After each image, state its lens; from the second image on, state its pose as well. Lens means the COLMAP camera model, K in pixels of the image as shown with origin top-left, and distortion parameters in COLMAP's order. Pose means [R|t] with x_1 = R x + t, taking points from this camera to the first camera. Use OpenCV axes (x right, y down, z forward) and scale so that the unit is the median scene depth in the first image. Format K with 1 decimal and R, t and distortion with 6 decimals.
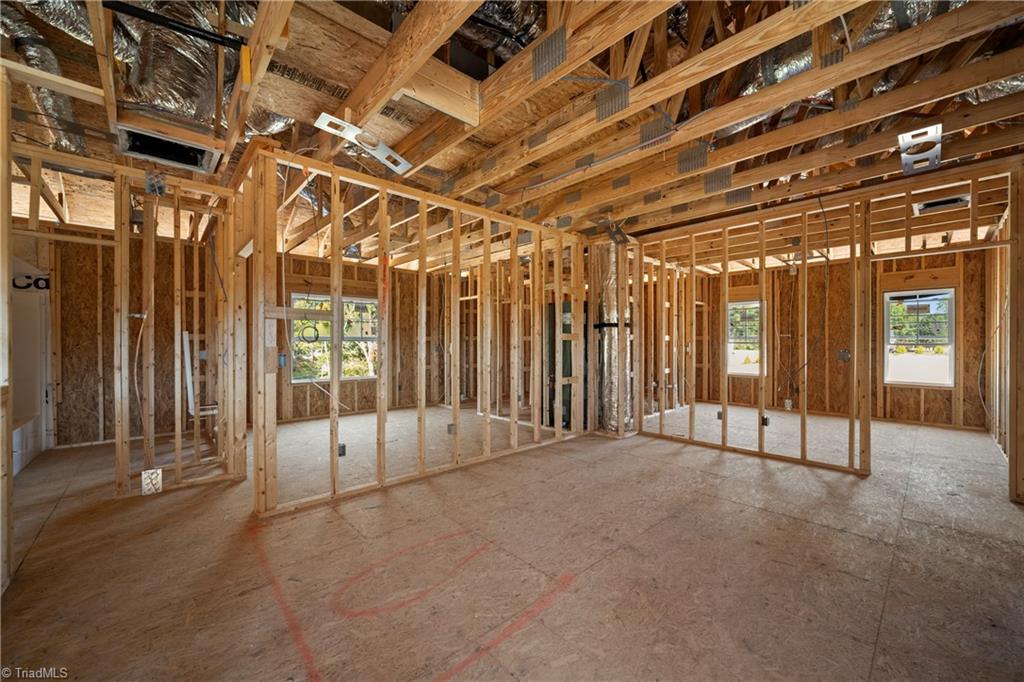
lens RADIAL K [[392.0, 0, 520.8], [0, 392.0, 340.9], [0, 0, 1]] dist [-0.007618, 0.000747]
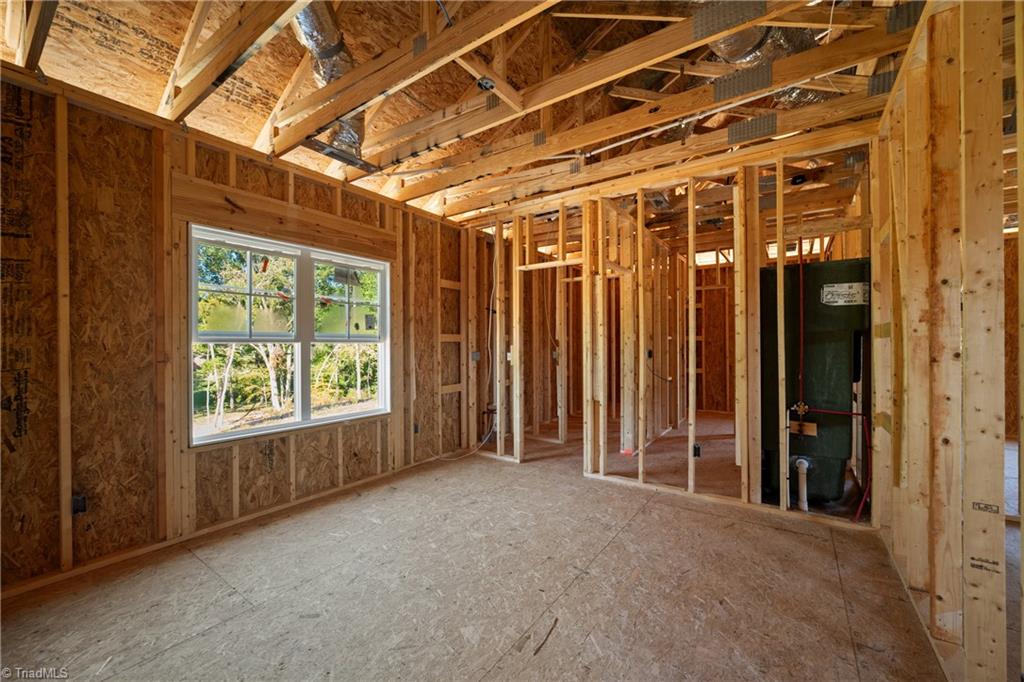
lens RADIAL K [[392.0, 0, 520.8], [0, 392.0, 340.9], [0, 0, 1]] dist [-0.007618, 0.000747]
pose [[0.976822, -0.008553, 0.213882, -0.301158], [0.009247, 0.999955, -0.002245, 0.001443], [-0.213853, 0.004170, 0.976857, 0.471482]]
